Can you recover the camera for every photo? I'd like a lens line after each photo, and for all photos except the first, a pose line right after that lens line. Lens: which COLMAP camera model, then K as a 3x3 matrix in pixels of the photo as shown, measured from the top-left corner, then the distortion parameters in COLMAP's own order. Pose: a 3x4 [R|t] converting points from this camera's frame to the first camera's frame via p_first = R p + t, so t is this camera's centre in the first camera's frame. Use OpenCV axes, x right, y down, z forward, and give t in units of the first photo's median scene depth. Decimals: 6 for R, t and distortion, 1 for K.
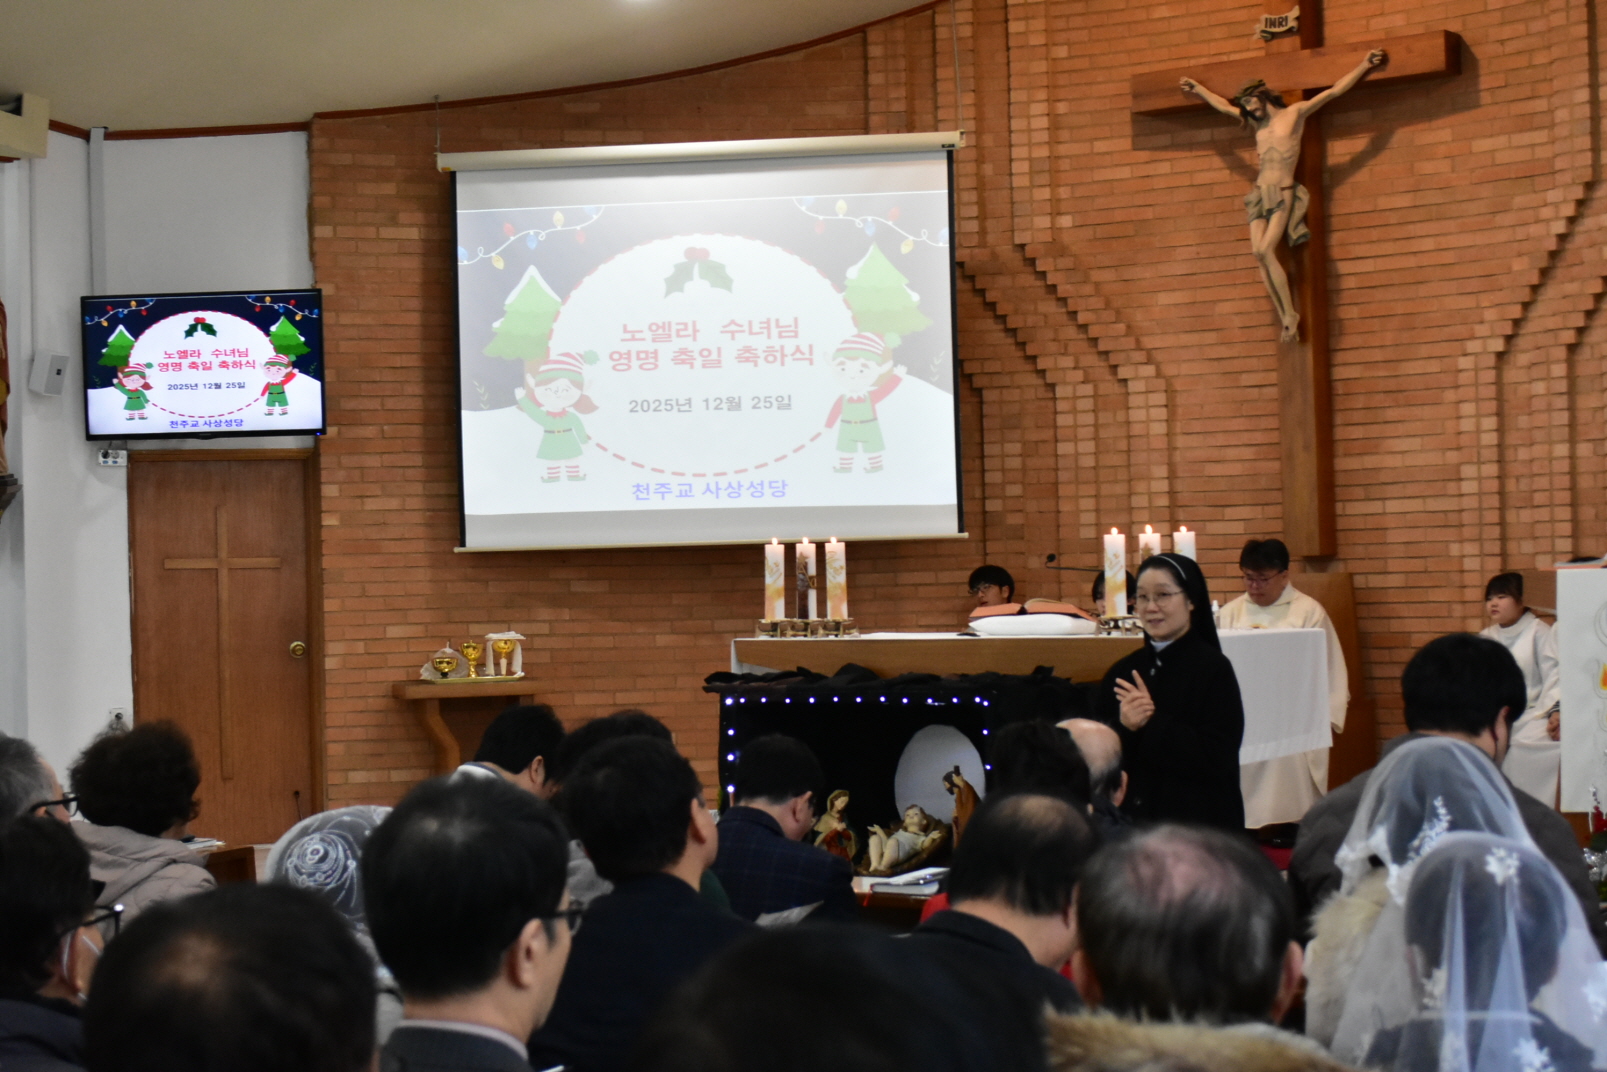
lens RADIAL K [[2741.3, 0, 803.5], [0, 2741.3, 536.0], [0, 0, 1]] dist [-0.057953, -0.044779]
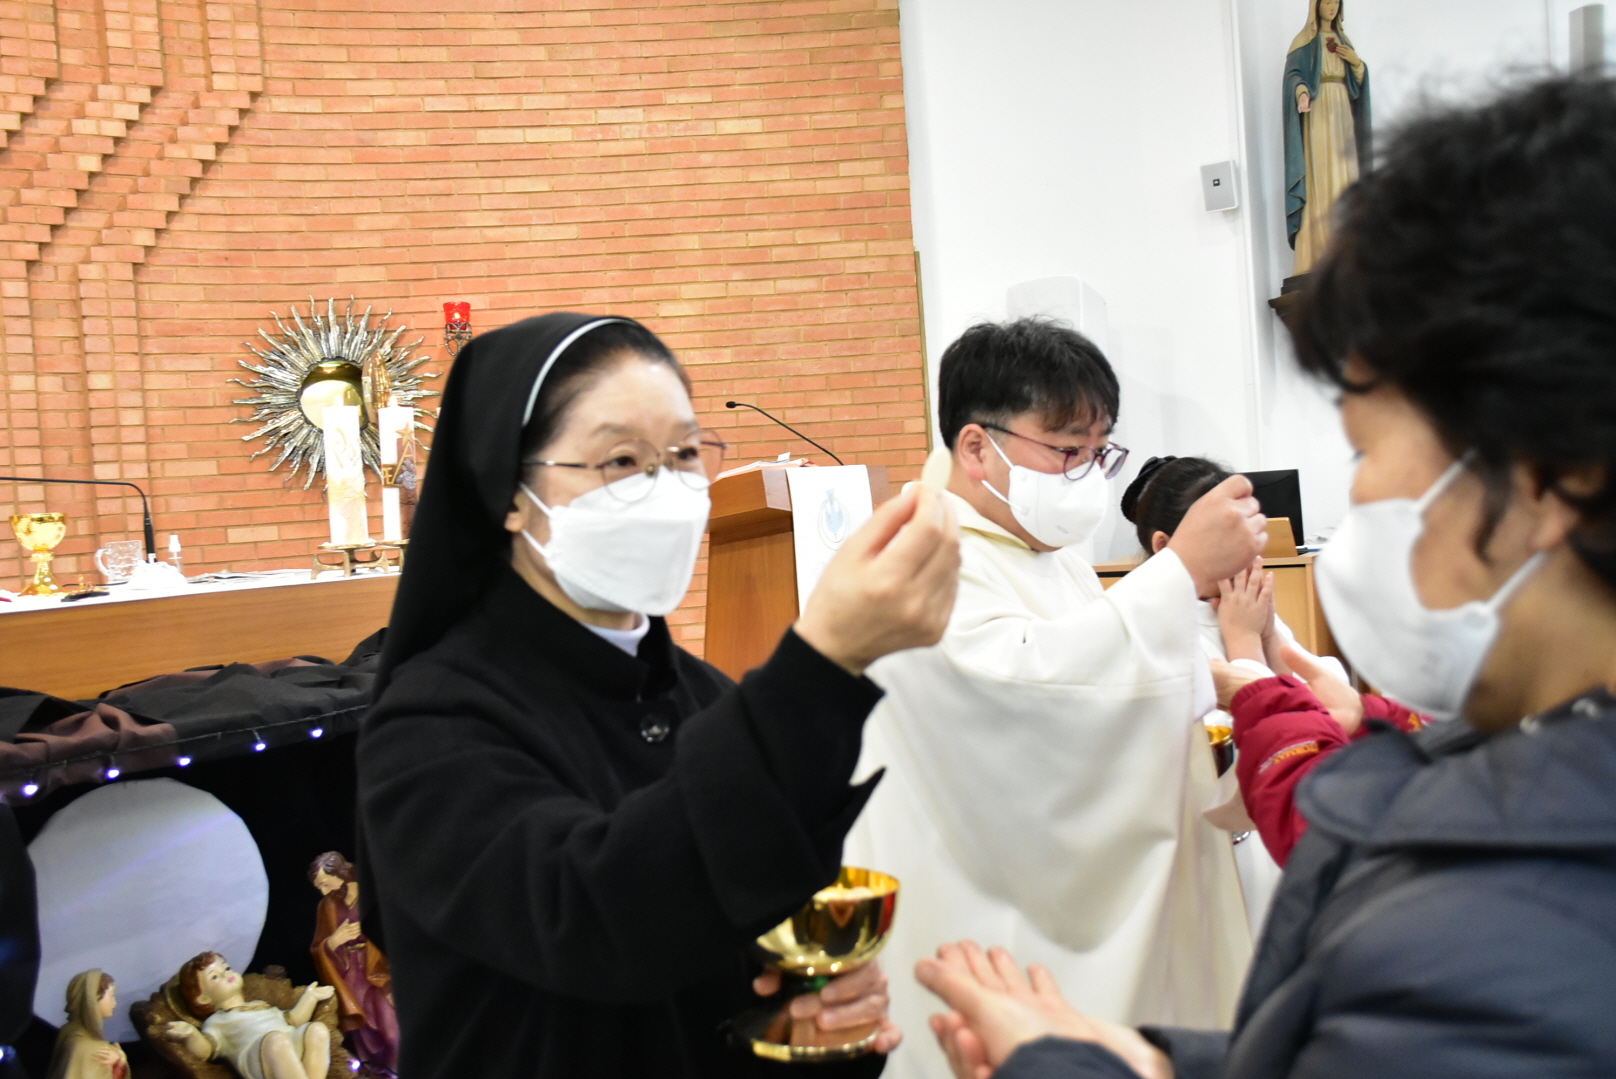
lens RADIAL K [[1478.9, 0, 808.0], [0, 1478.9, 539.5], [0, 0, 1]] dist [-0.009237, -0.008994]
pose [[0.072726, -0.010033, 0.997302, -0.151094], [0.044524, 0.998985, 0.006803, 0.023270], [-0.996358, 0.043910, 0.073099, 0.655413]]
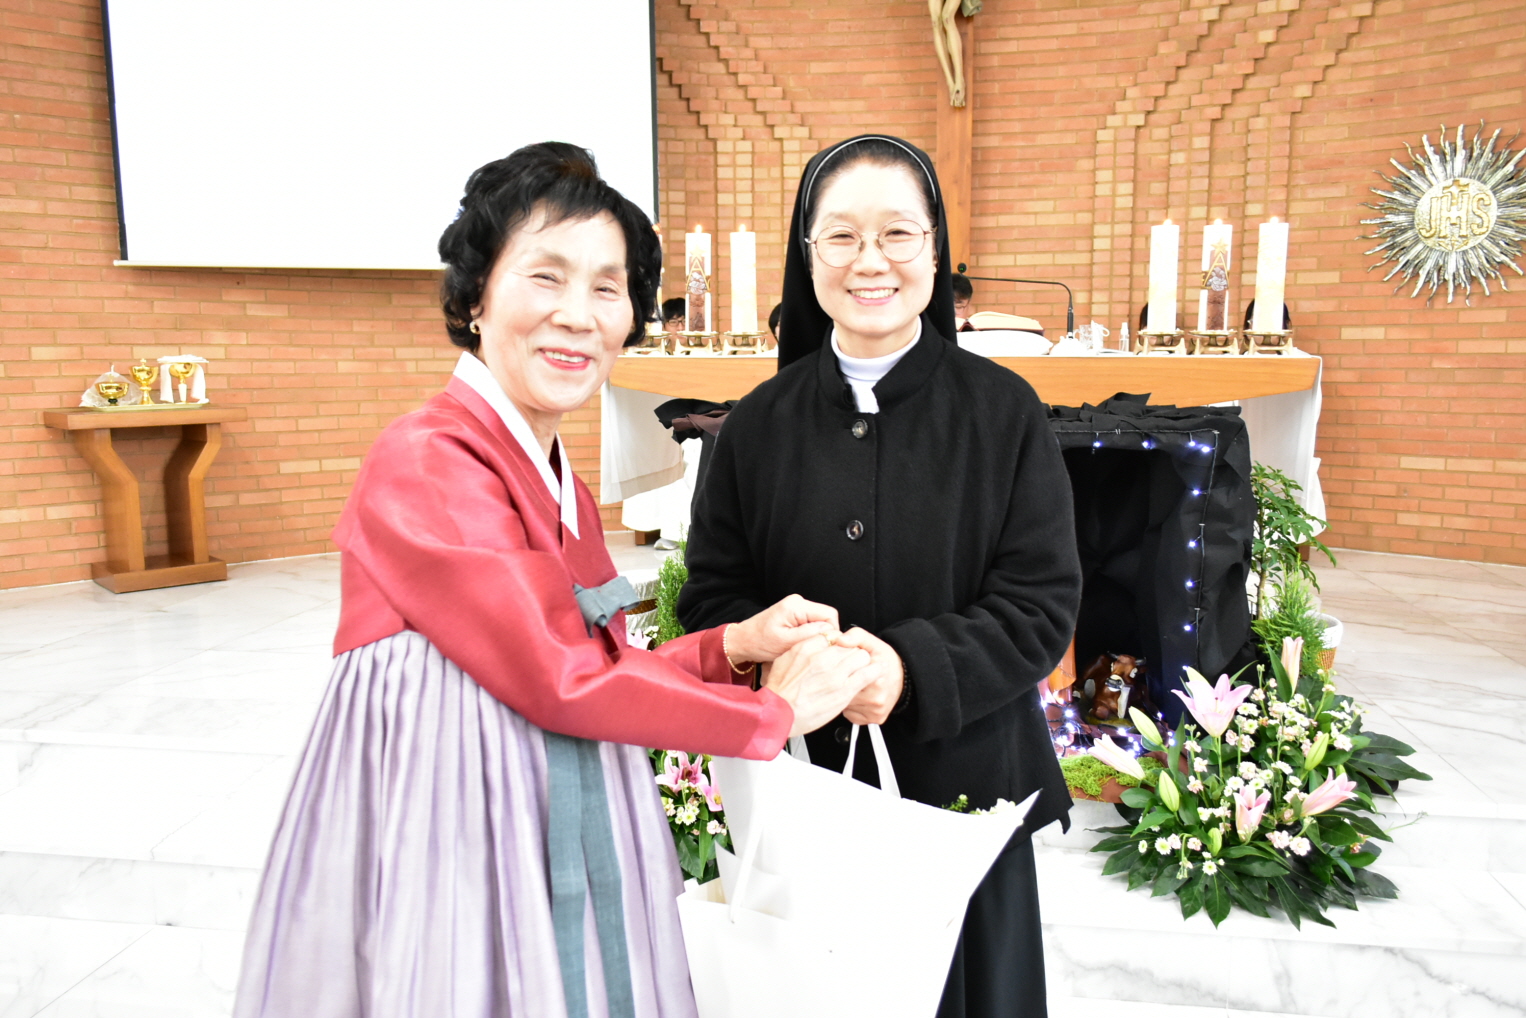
lens RADIAL K [[1188.2, 0, 756.5], [0, 1188.2, 513.3], [0, 0, 1]] dist [-0.016180, 0.005482]
pose [[0.901644, -0.038718, 0.430741, -0.108301], [-0.024280, 0.989882, 0.139800, 0.027442], [-0.431796, -0.136508, 0.891582, 0.552389]]
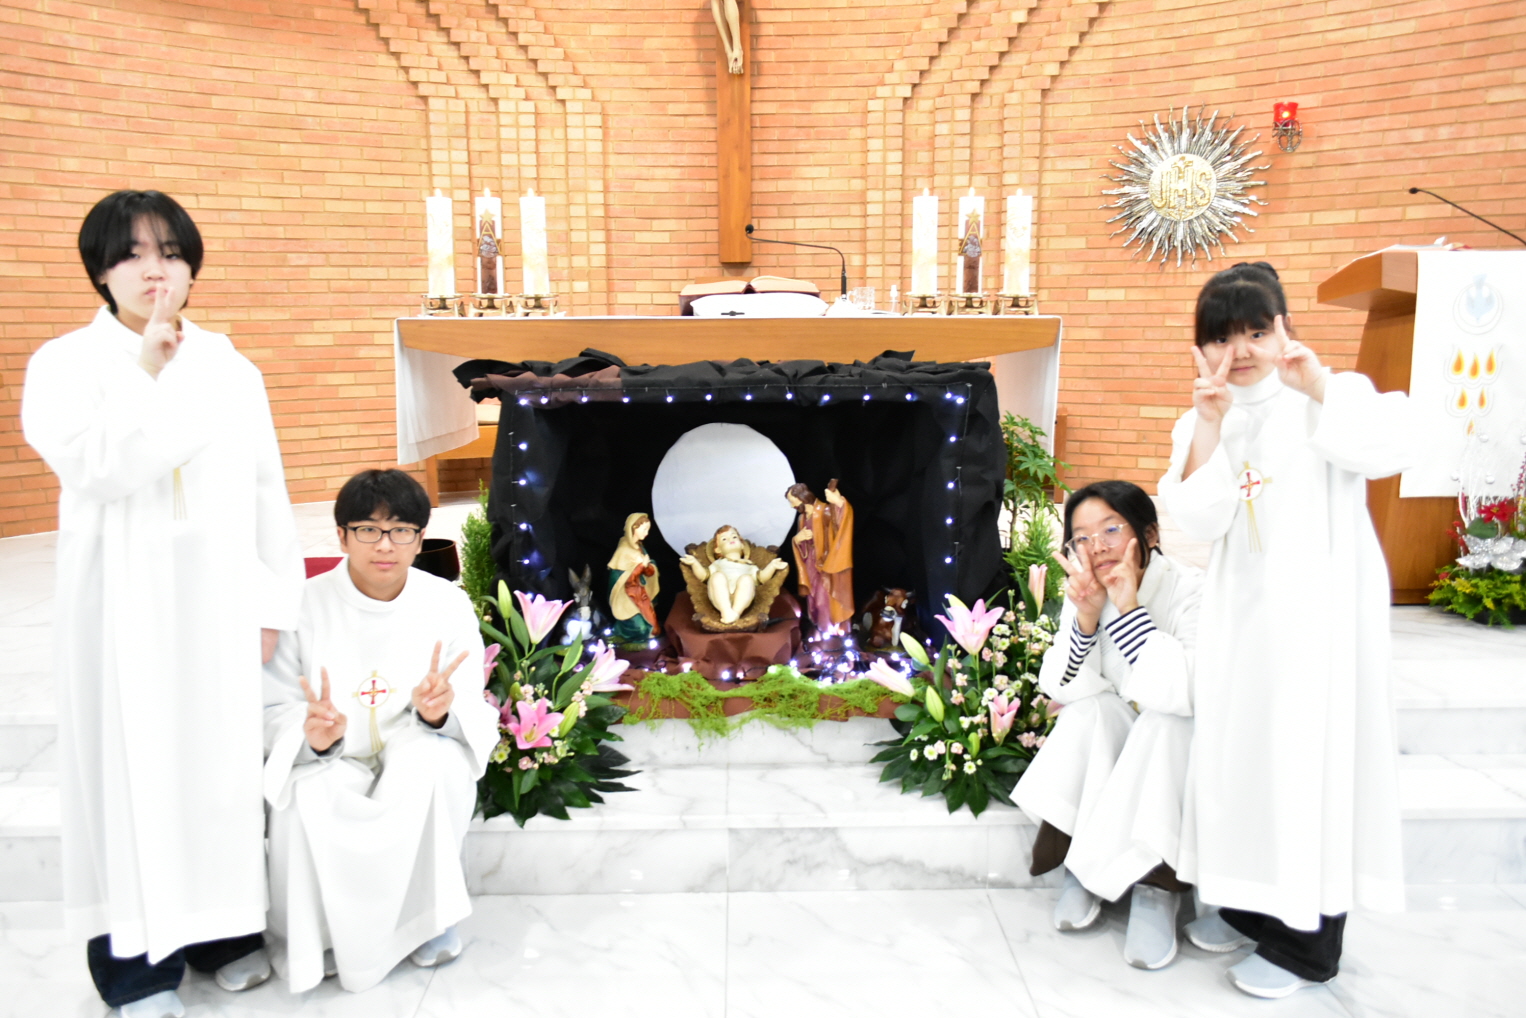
lens RADIAL K [[1188.2, 0, 756.5], [0, 1188.2, 513.3], [0, 0, 1]] dist [-0.016180, 0.005482]
pose [[0.811451, -0.079823, 0.578943, -0.116006], [-0.023182, 0.985452, 0.168364, 0.027028], [-0.583960, -0.150040, 0.797796, 0.540398]]
